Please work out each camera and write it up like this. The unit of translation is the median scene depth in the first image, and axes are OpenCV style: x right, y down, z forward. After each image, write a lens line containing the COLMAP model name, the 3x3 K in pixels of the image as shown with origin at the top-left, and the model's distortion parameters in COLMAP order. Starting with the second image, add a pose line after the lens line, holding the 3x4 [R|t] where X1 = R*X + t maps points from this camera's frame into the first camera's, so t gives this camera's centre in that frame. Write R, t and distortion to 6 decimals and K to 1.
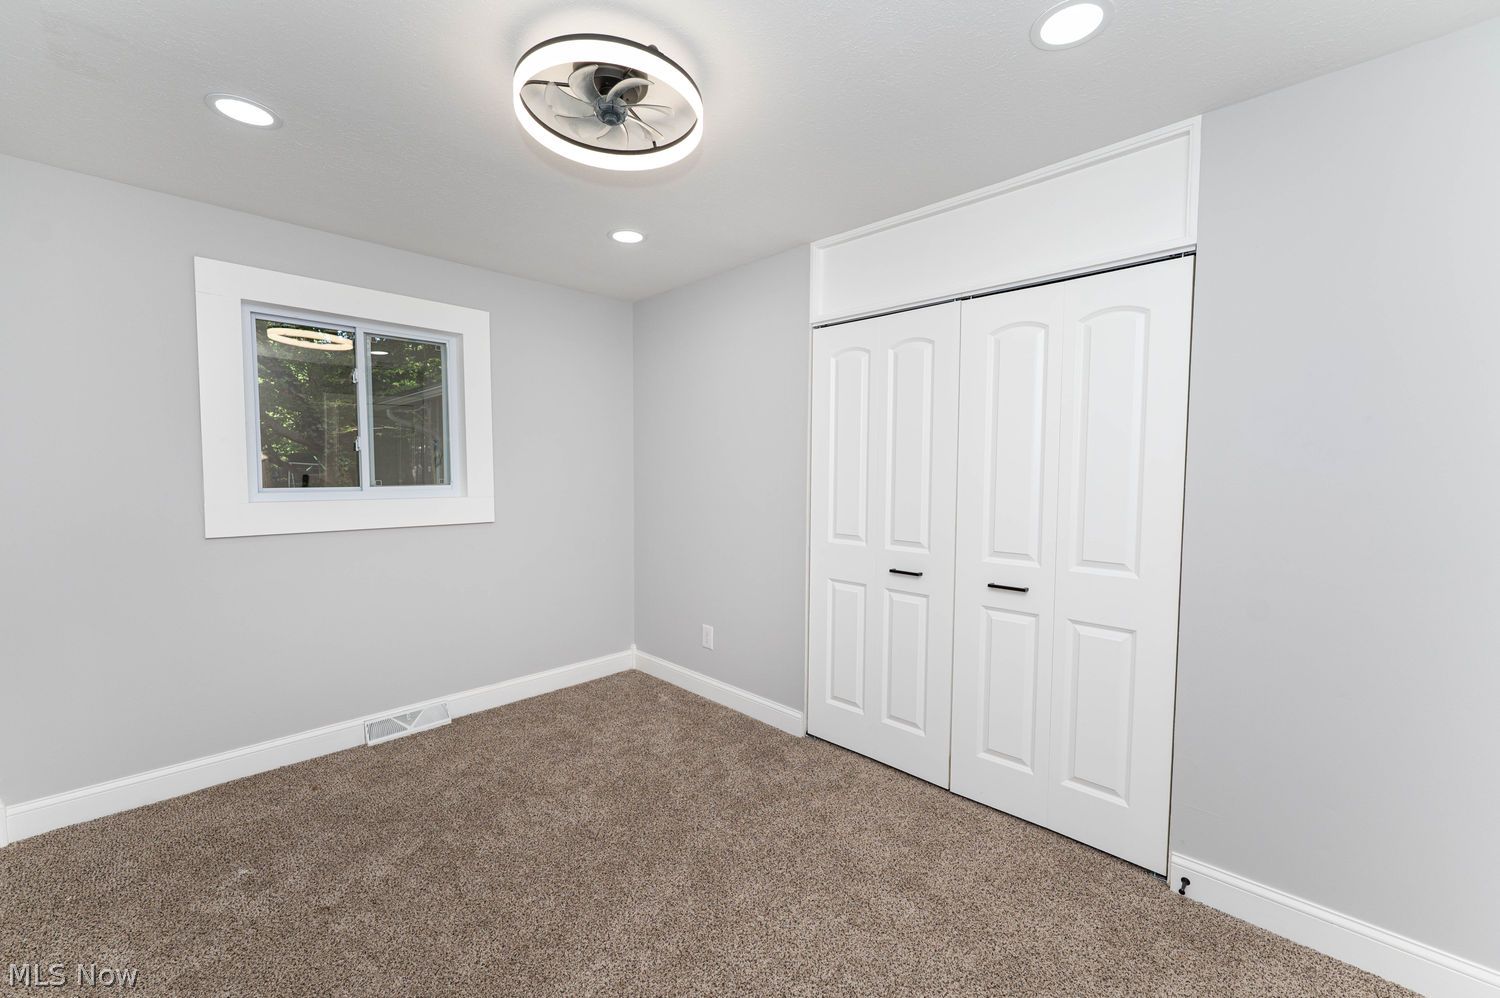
lens RADIAL K [[595.1, 0, 749.6], [0, 595.1, 501.8], [0, 0, 1]] dist [0.000179, 0.000115]
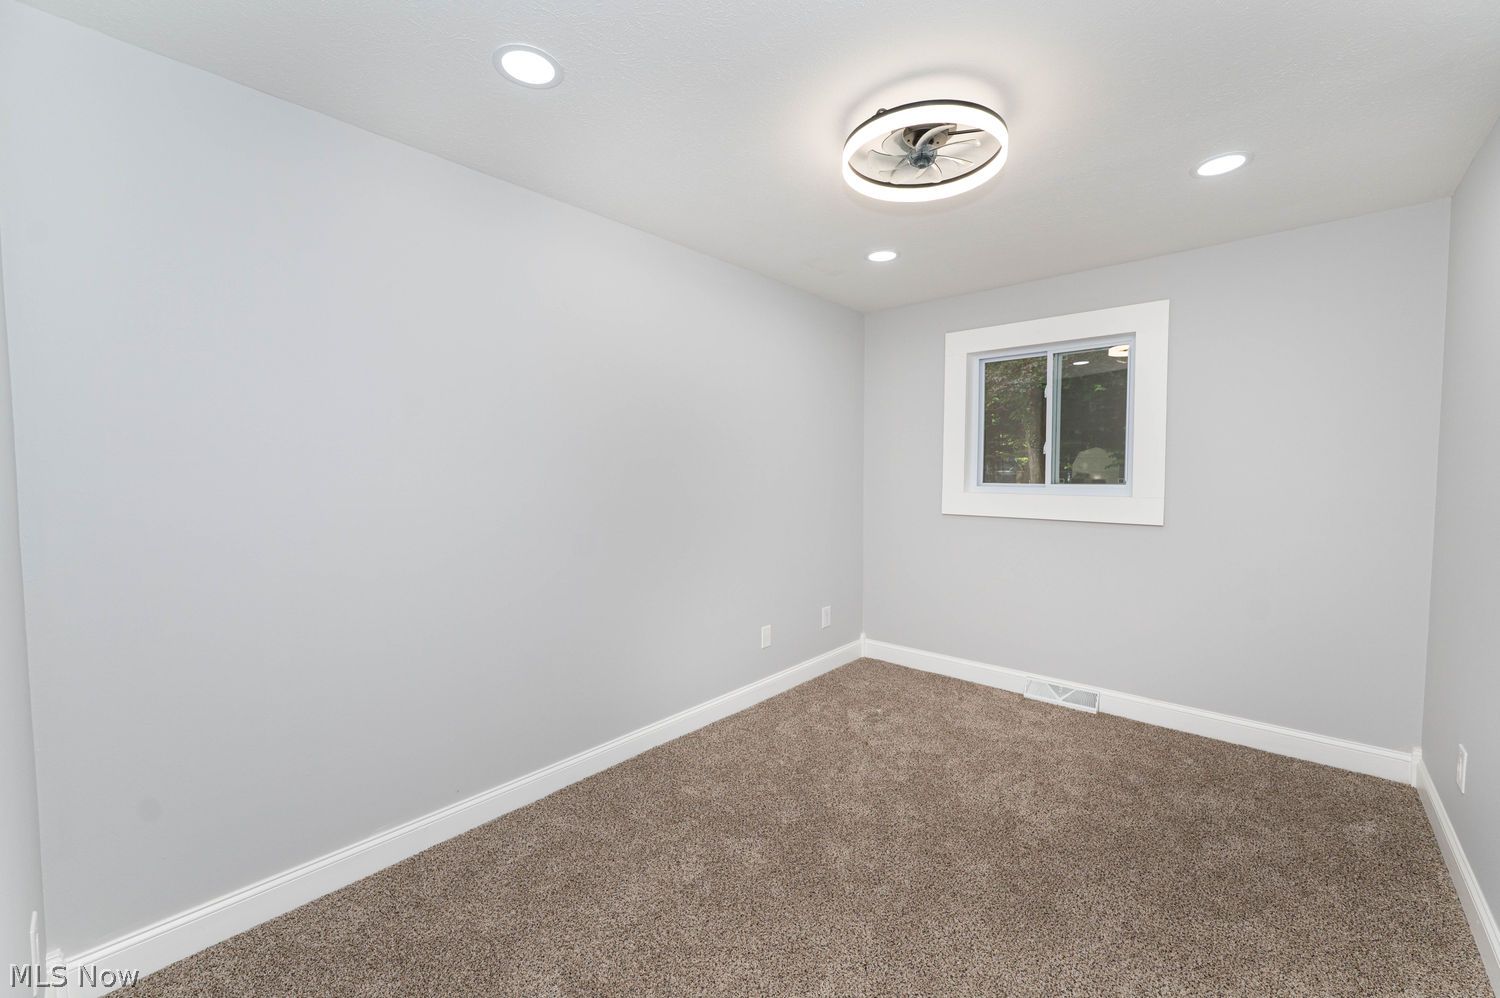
lens RADIAL K [[582.2, 0, 750.0], [0, 582.2, 499.0], [0, 0, 1]] dist [-0.001107, -0.000131]
pose [[0.065688, 0.044989, -0.996825, 0.469329], [-0.055864, 0.997582, 0.041342, -0.010280], [0.996275, 0.052971, 0.068043, 0.324247]]
